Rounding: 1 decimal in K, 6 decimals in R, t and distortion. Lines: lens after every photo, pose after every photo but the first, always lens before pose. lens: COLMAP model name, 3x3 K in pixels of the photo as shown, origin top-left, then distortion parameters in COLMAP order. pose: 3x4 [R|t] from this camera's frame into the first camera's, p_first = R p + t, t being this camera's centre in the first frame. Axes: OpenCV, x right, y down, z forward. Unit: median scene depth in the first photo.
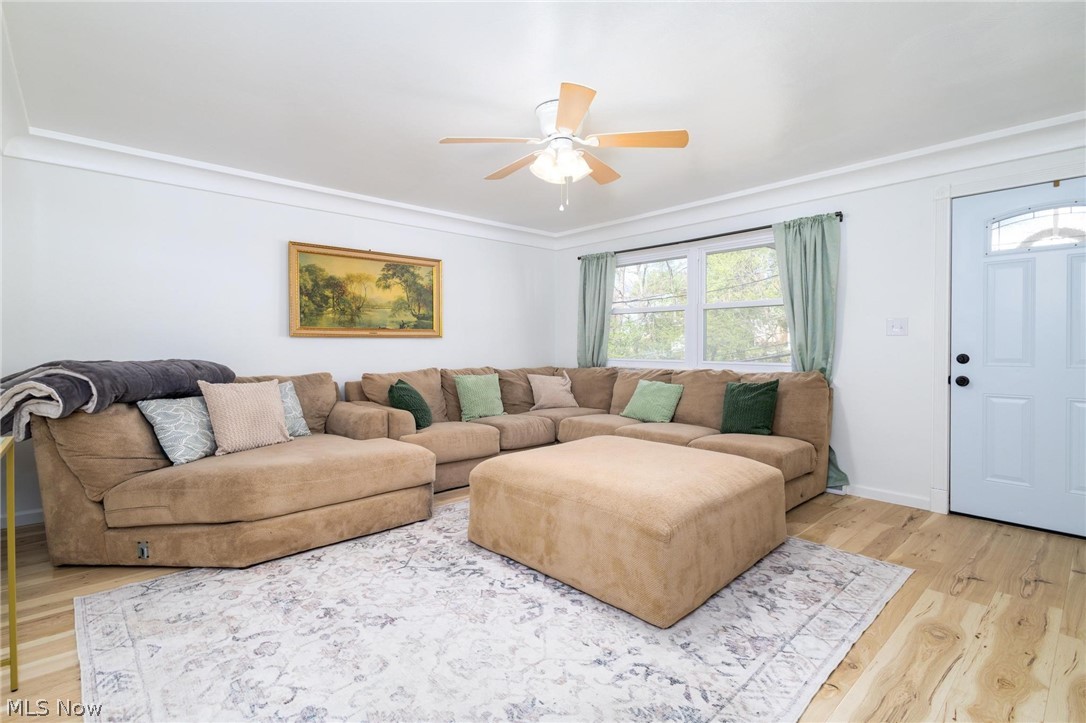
lens RADIAL K [[517.2, 0, 538.2], [0, 517.2, 347.5], [0, 0, 1]] dist [0.000204, 0.000033]
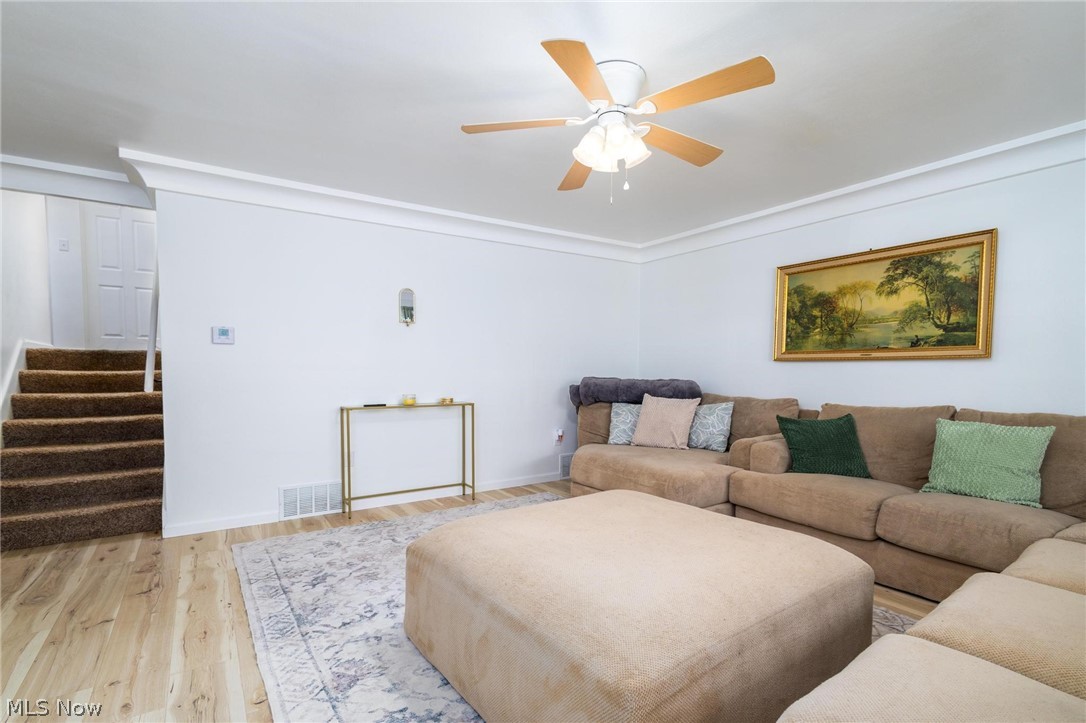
lens RADIAL K [[515.6, 0, 541.3], [0, 515.6, 395.4], [0, 0, 1]] dist [0.000301, -0.000189]
pose [[-0.154489, 0.051277, -0.986663, 0.573852], [-0.008791, 0.998541, 0.053271, -0.003735], [0.987955, 0.016903, -0.153813, 0.667549]]
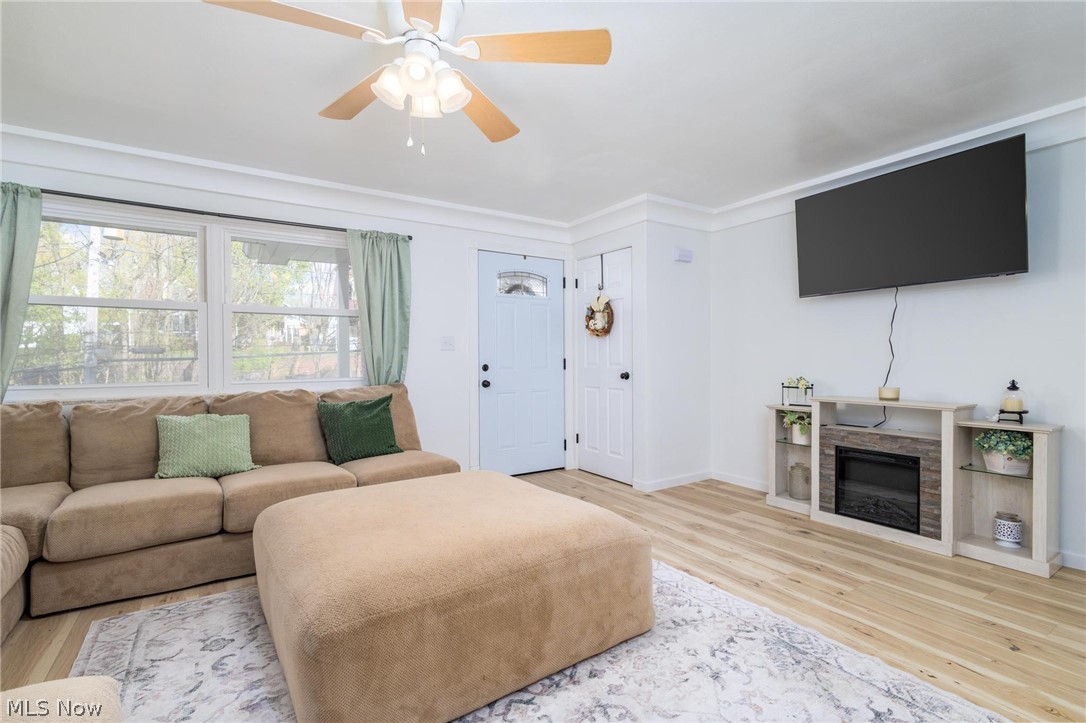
lens RADIAL K [[493.6, 0, 554.6], [0, 493.6, 360.8], [0, 0, 1]] dist [-0.000869, -0.000253]
pose [[0.143713, -0.008808, 0.989580, -0.360273], [0.010483, 0.999918, 0.007378, -0.003532], [-0.989564, 0.009314, 0.143793, 0.488284]]
